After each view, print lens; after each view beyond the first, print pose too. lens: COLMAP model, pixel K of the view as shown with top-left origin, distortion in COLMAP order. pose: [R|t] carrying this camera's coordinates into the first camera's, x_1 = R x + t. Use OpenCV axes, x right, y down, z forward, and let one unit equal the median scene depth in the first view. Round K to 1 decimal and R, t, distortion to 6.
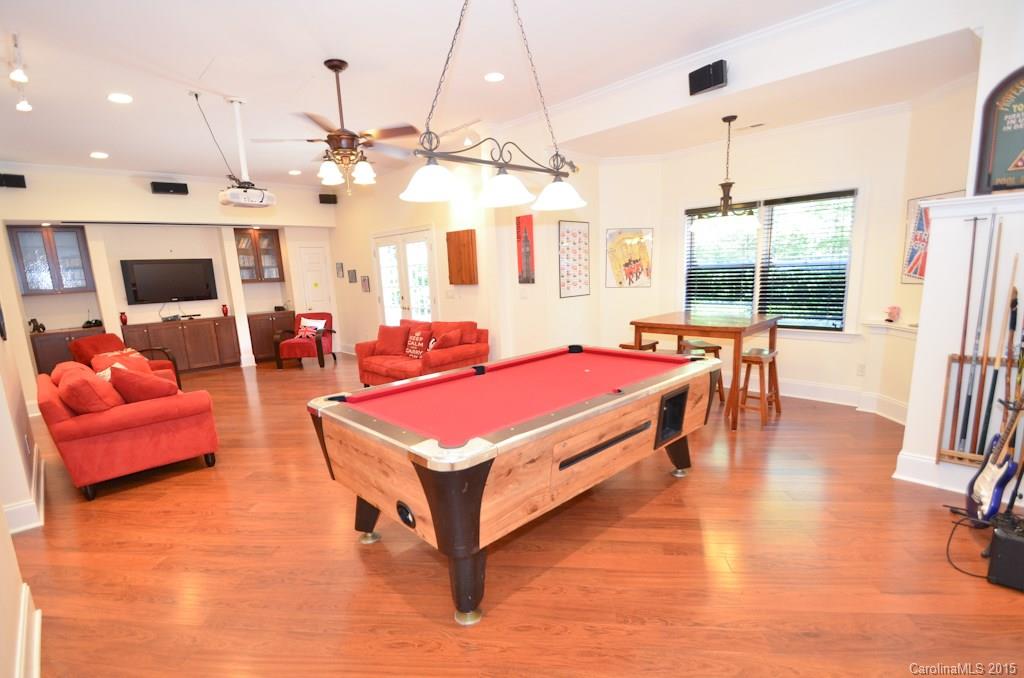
lens RADIAL K [[458.5, 0, 509.2], [0, 458.5, 356.7], [0, 0, 1]] dist [0.023698, -0.023153]
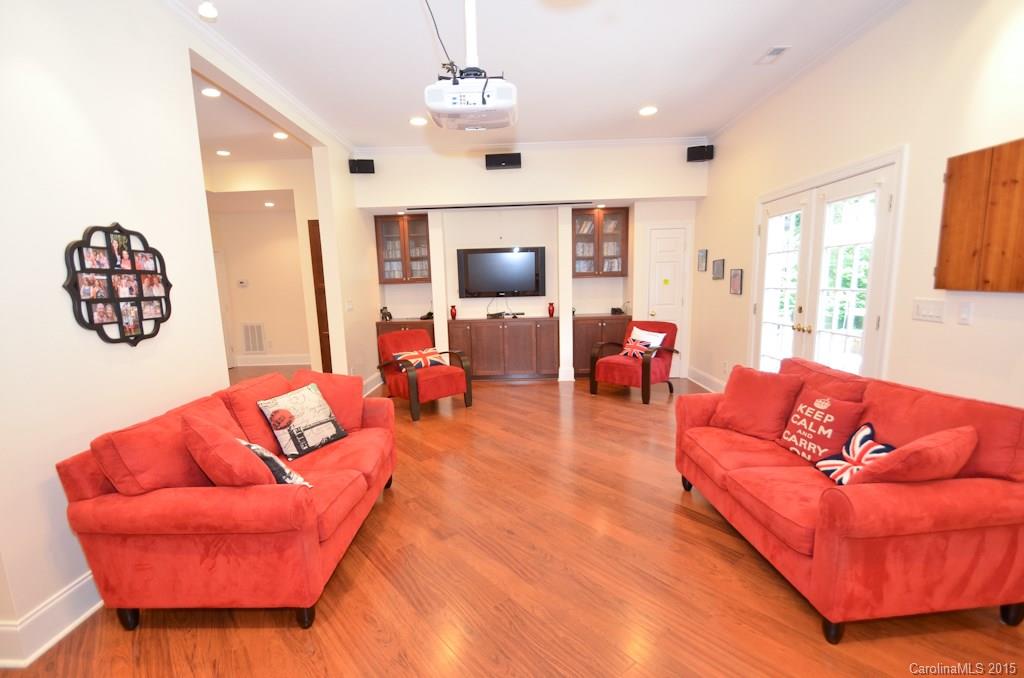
lens RADIAL K [[458.5, 0, 509.2], [0, 458.5, 356.7], [0, 0, 1]] dist [0.023698, -0.023153]
pose [[0.696733, 0.141721, -0.703192, -0.087071], [-0.137440, 0.988502, 0.063045, -0.064129], [0.704041, 0.052722, 0.708199, 0.402622]]
